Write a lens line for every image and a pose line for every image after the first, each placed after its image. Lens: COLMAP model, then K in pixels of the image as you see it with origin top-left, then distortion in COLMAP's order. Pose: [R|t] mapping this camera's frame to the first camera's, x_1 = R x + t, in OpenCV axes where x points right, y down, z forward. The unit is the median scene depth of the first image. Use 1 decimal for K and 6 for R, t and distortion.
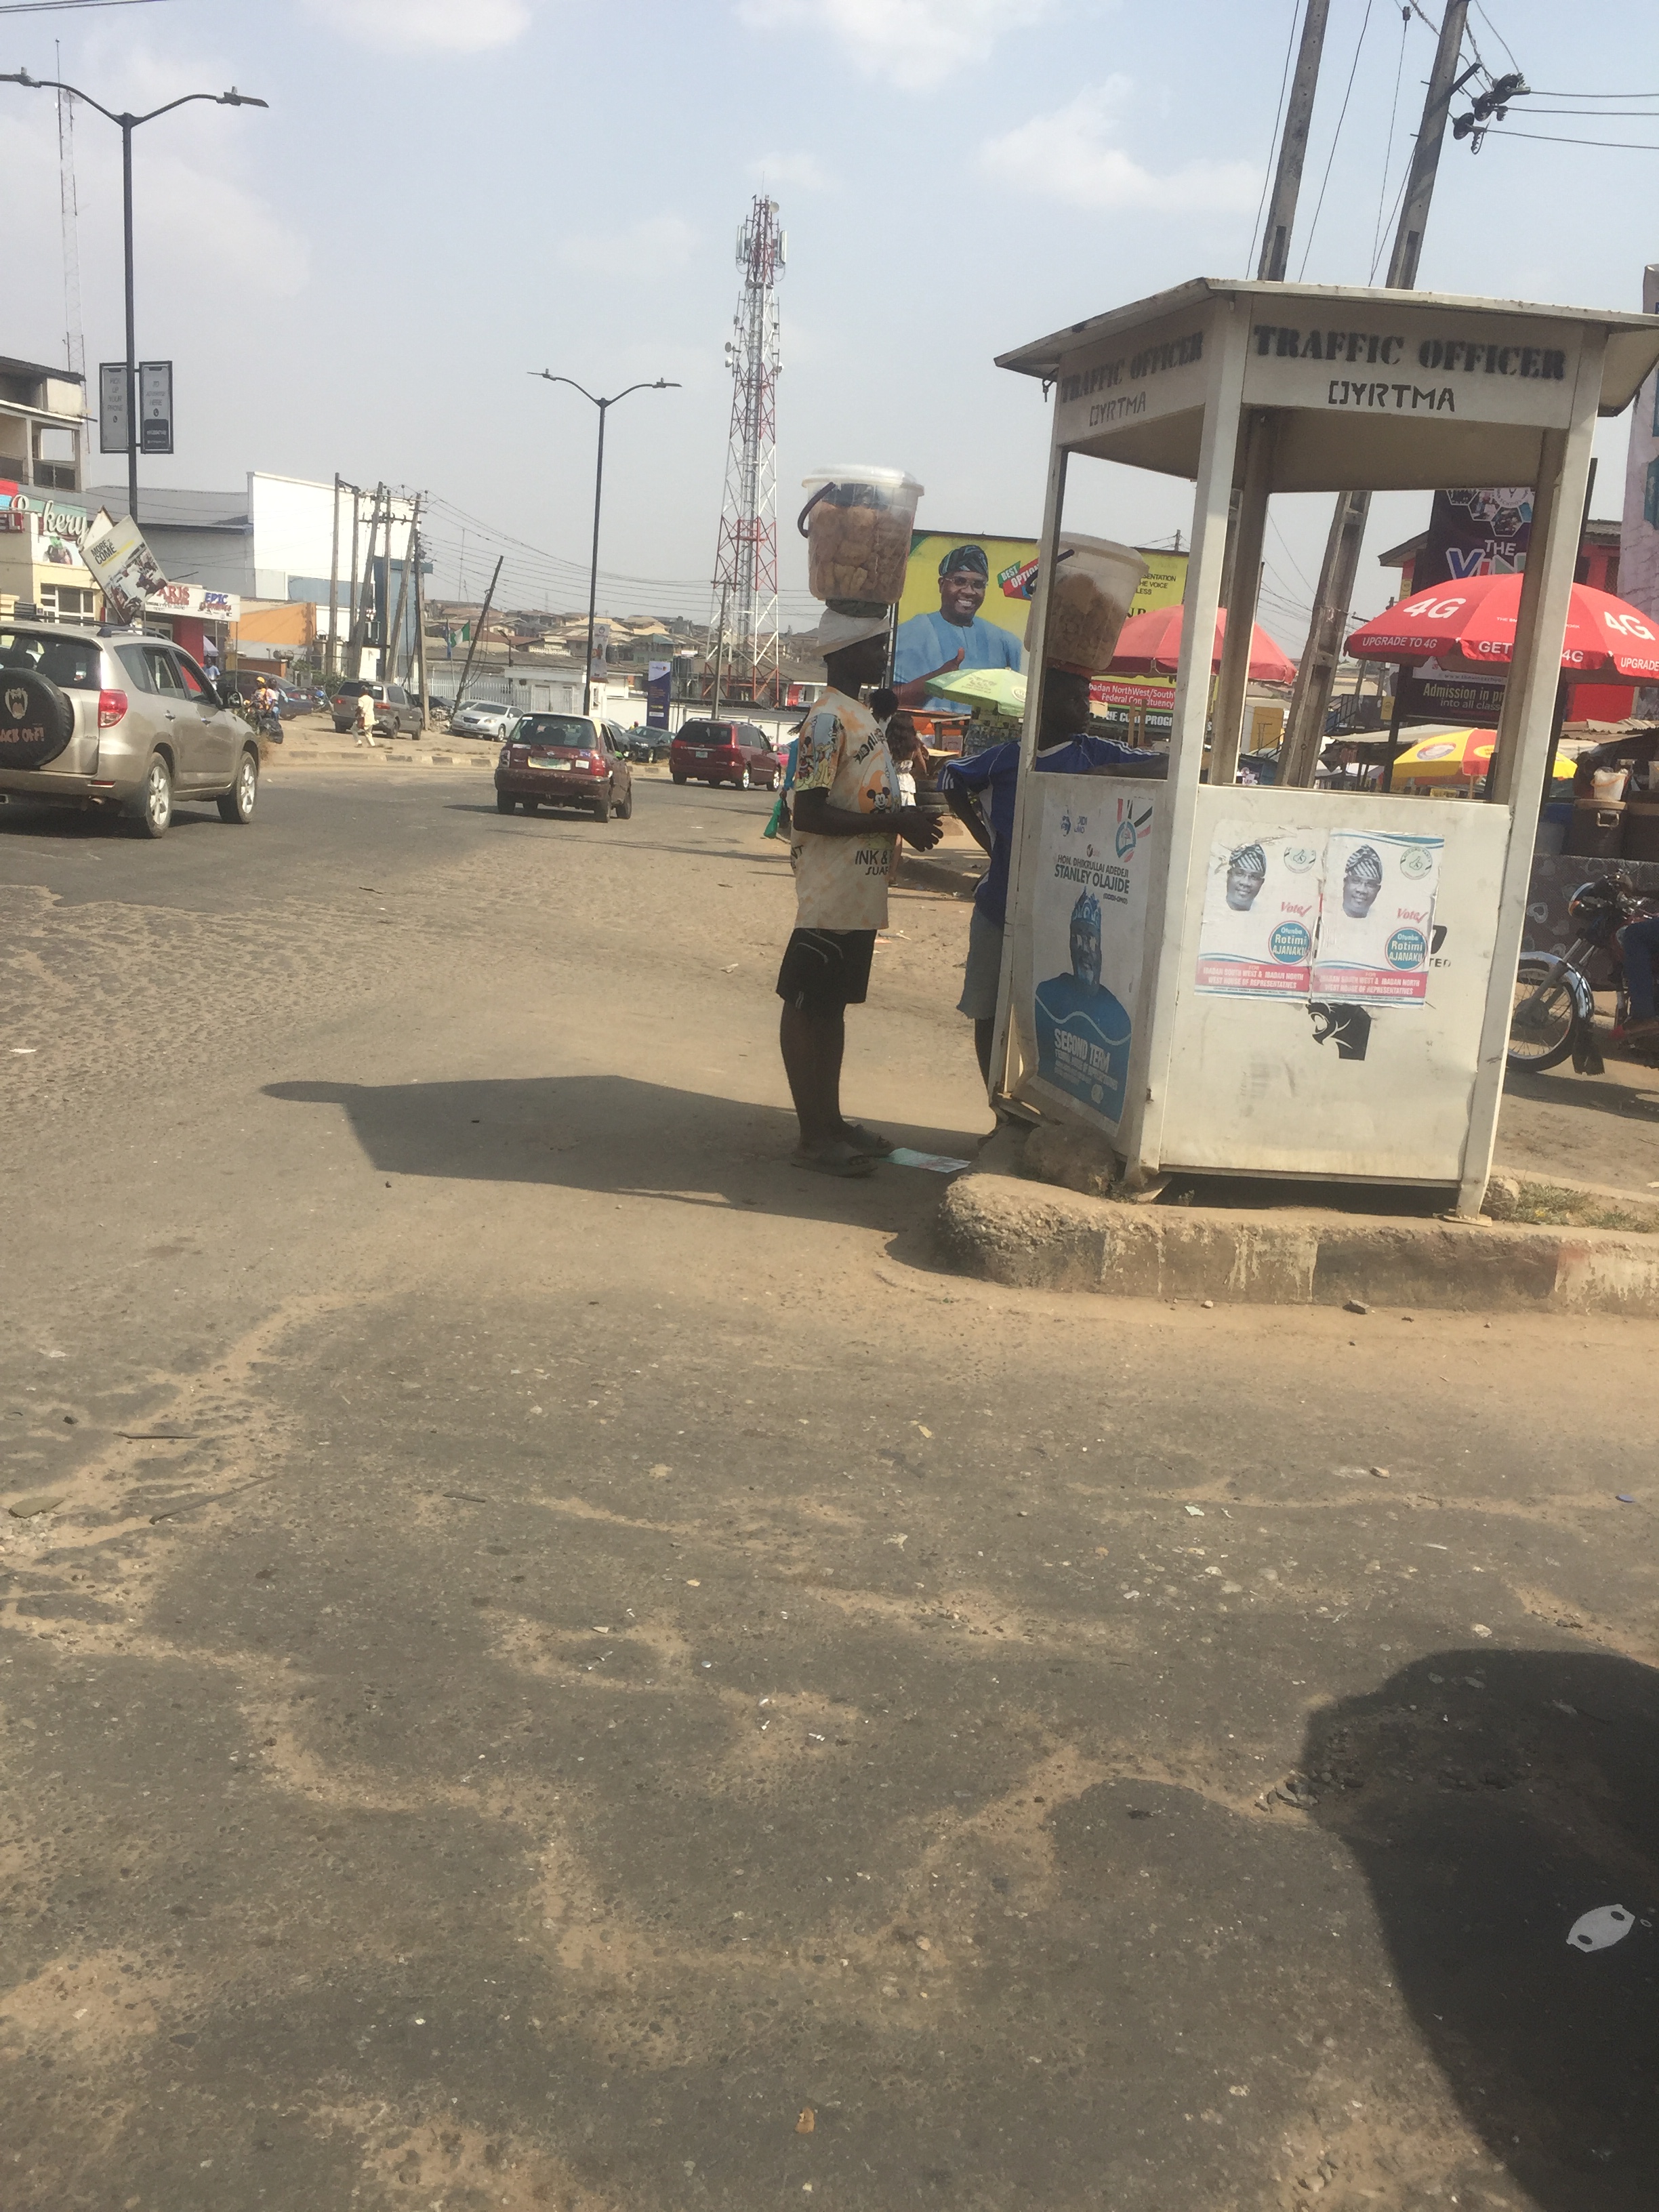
lens RADIAL K [[1866.5, 0, 790.4], [0, 1866.5, 1134.4], [0, 0, 1]] dist [0.006888, -0.015510]
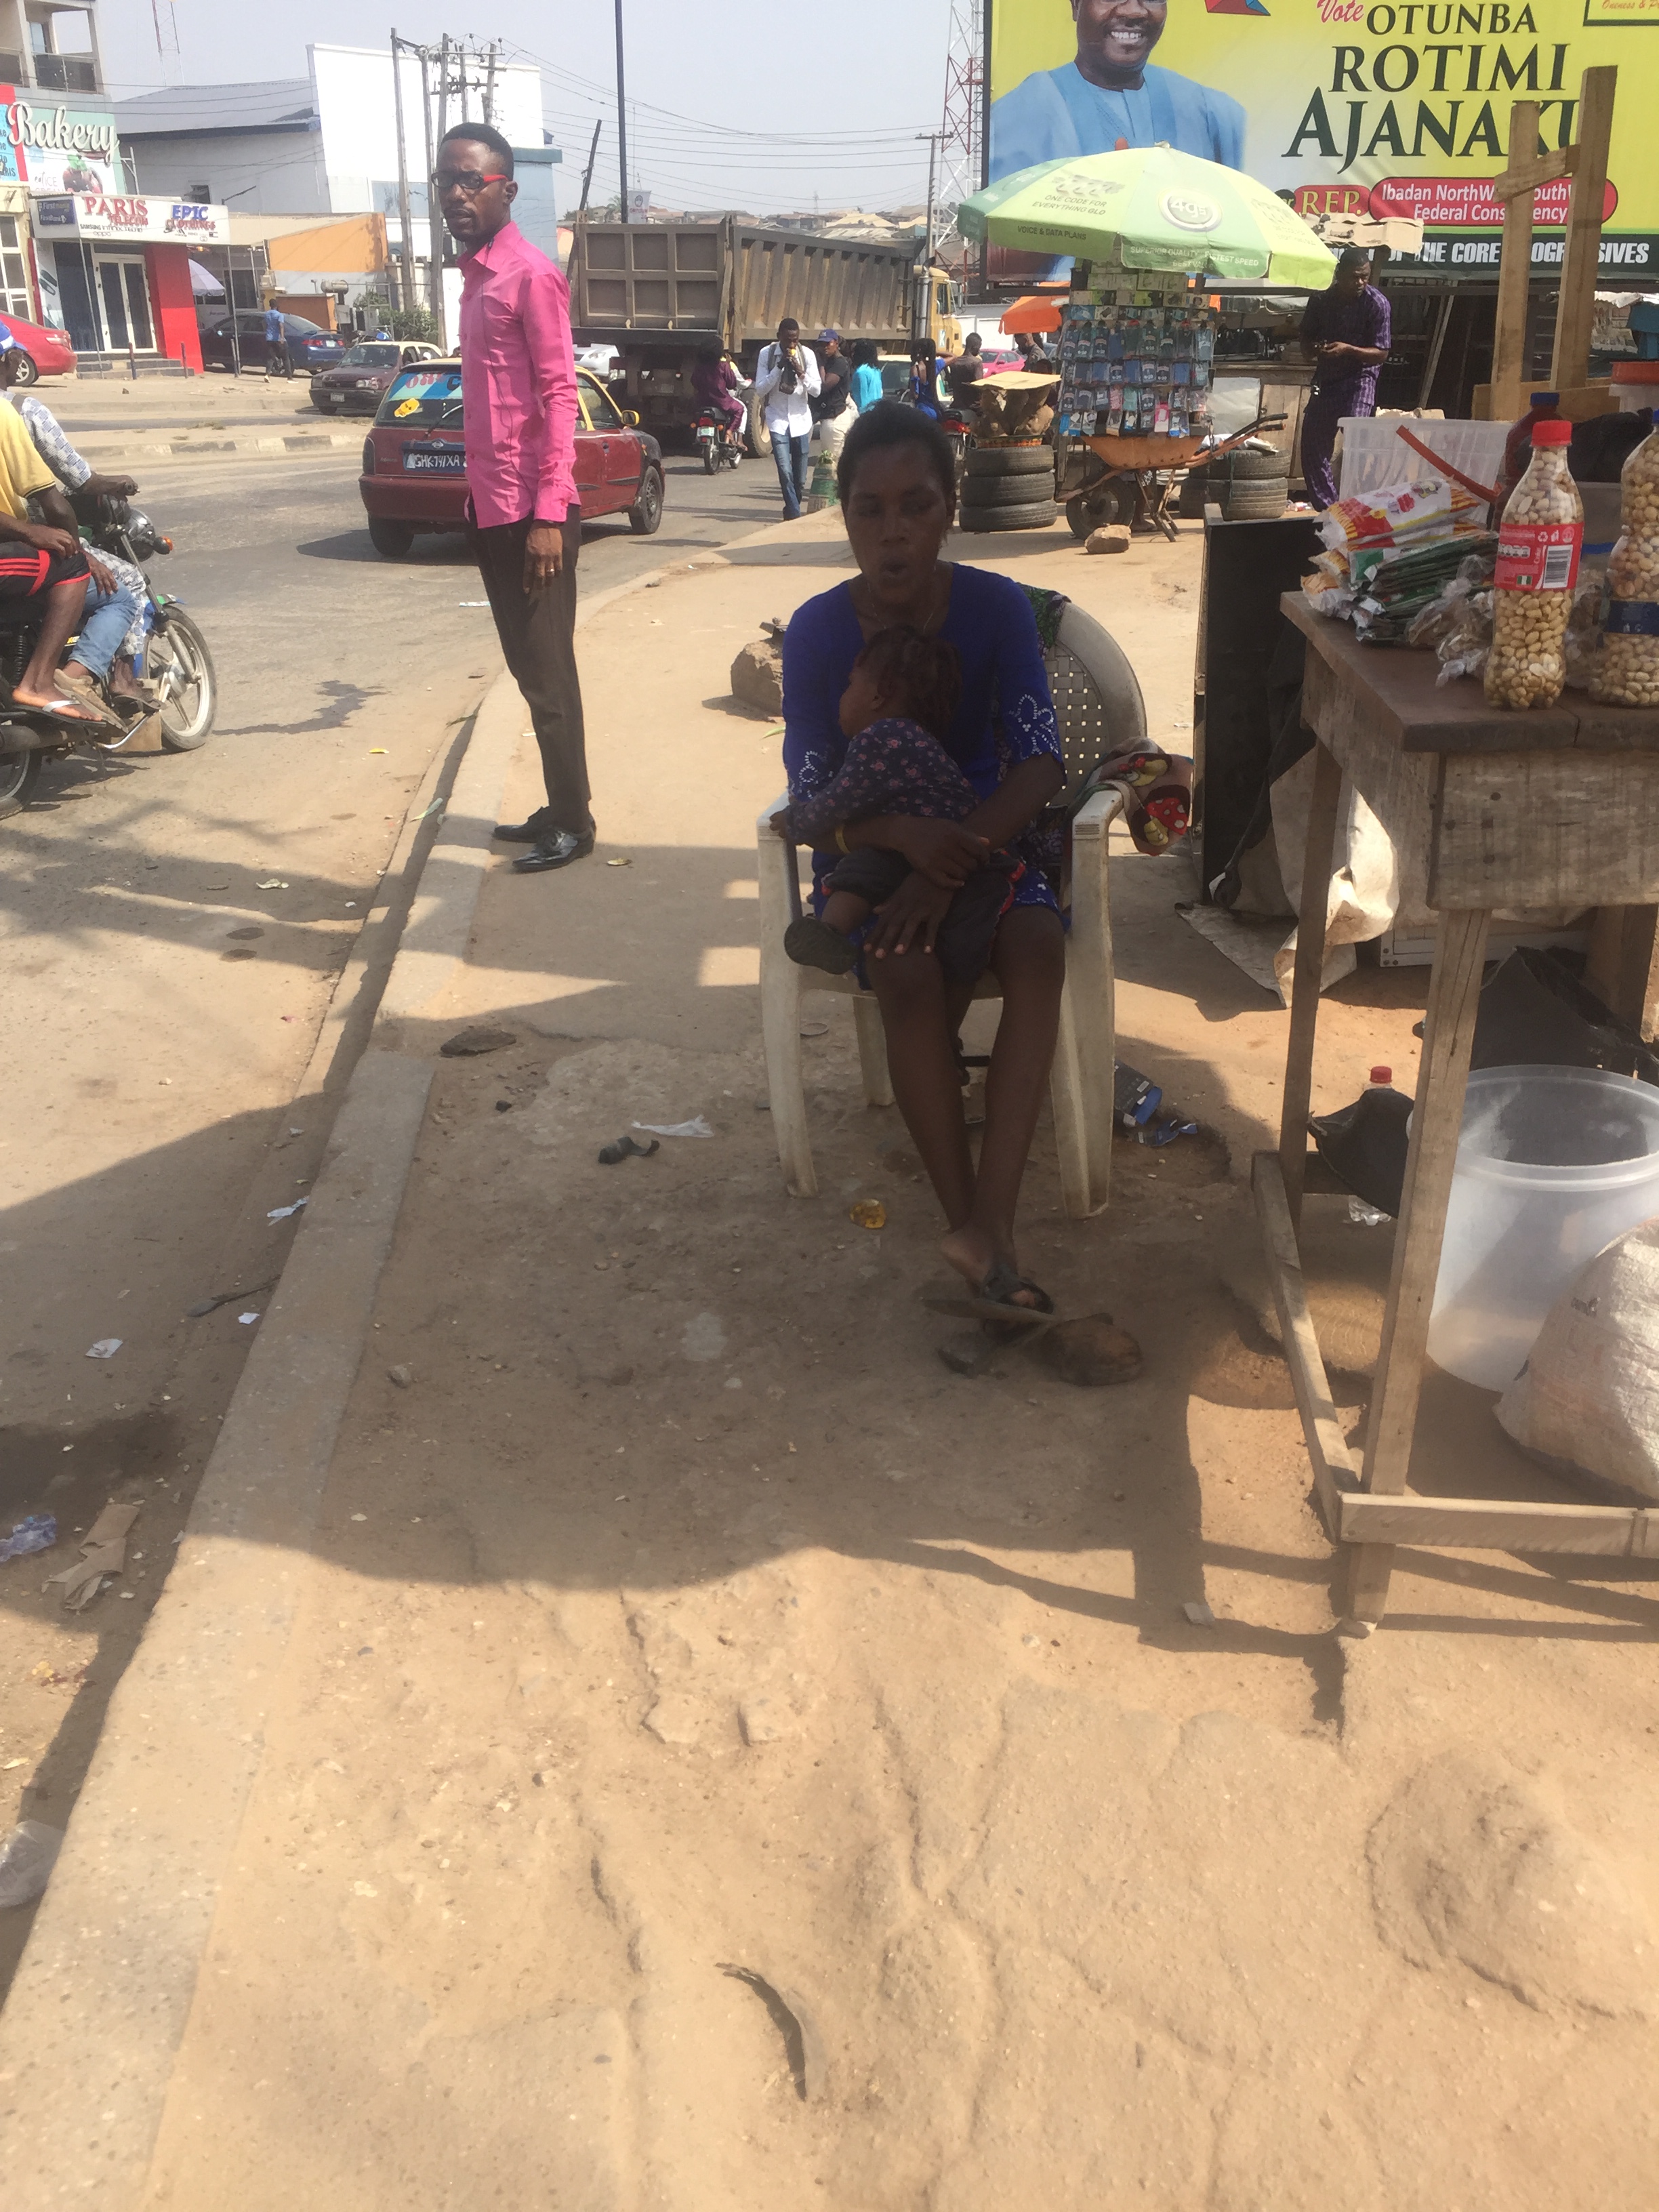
lens RADIAL K [[1866.5, 0, 790.4], [0, 1866.5, 1134.4], [0, 0, 1]] dist [0.006888, -0.015510]
pose [[0.986065, -0.021234, -0.165001, 0.073230], [0.052025, 0.981435, 0.184604, -0.086108], [0.158017, -0.190616, 0.968863, 0.406947]]
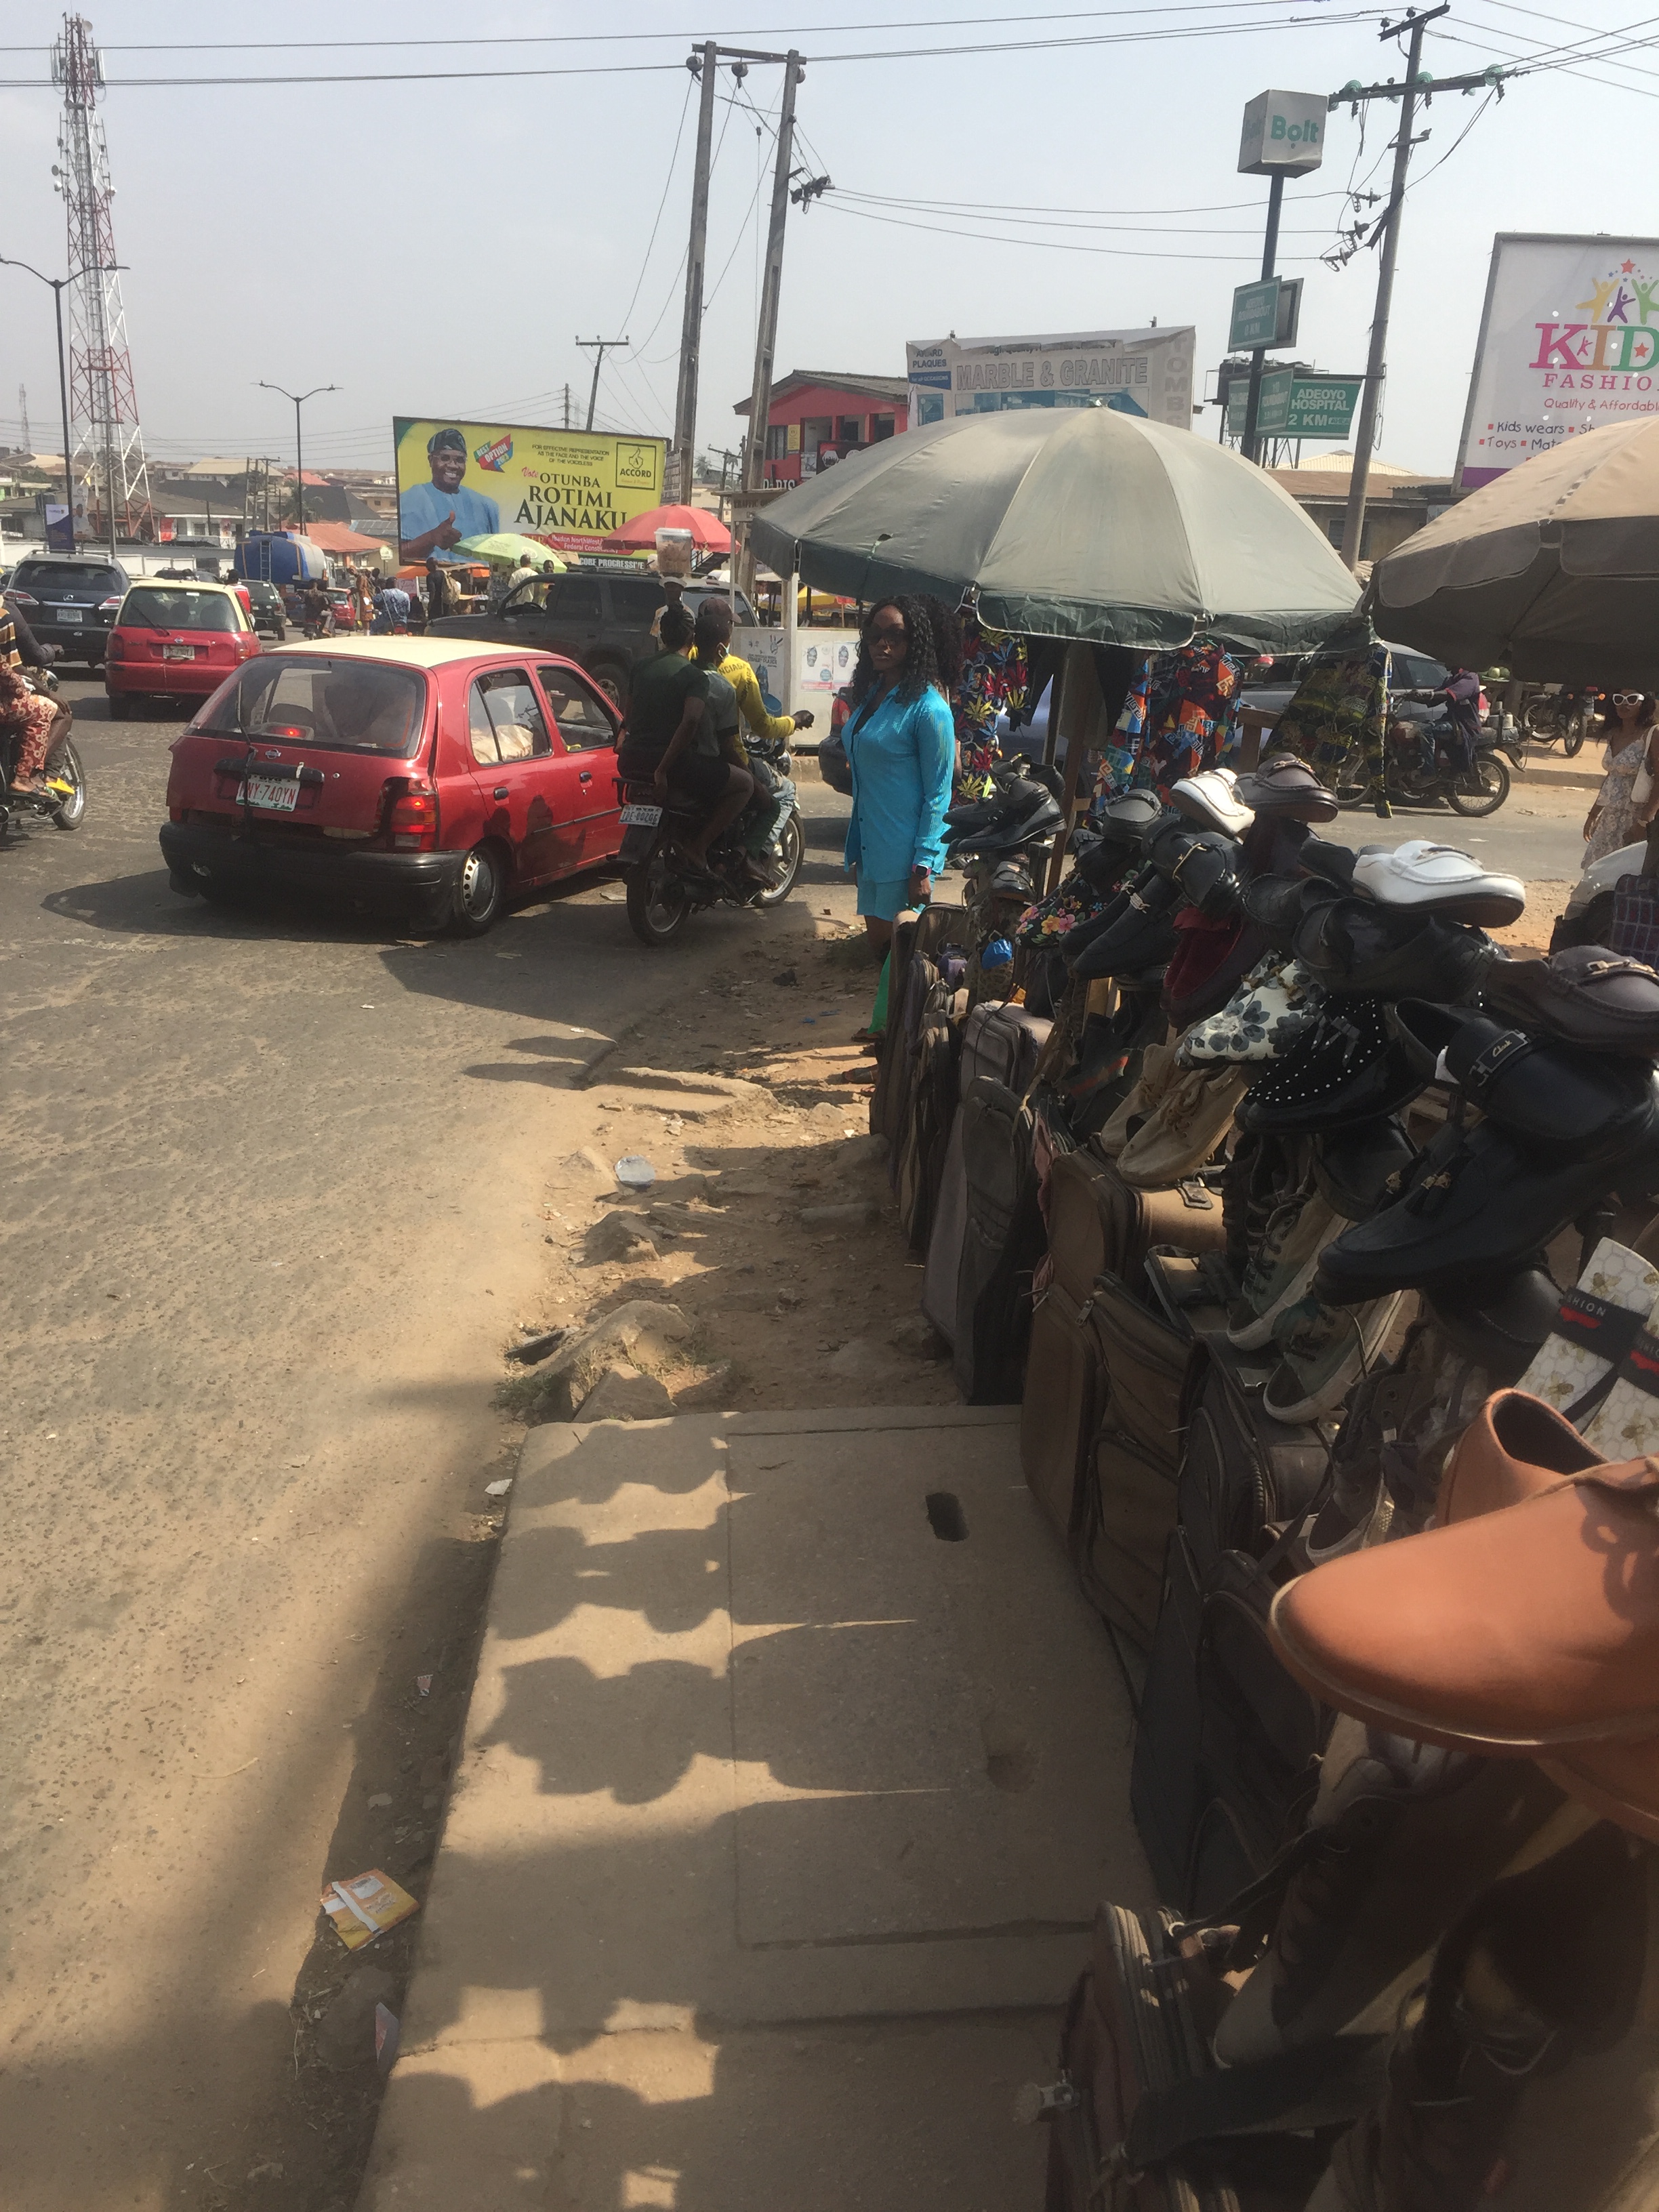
lens RADIAL K [[1859.4, 0, 824.2], [0, 1859.4, 1195.9], [0, 0, 1]] dist [-0.004049, -0.059304]
pose [[0.938040, -0.142645, 0.315806, -0.126542], [0.102347, 0.984735, 0.140790, 0.047772], [-0.331068, -0.099745, 0.938320, -0.306684]]
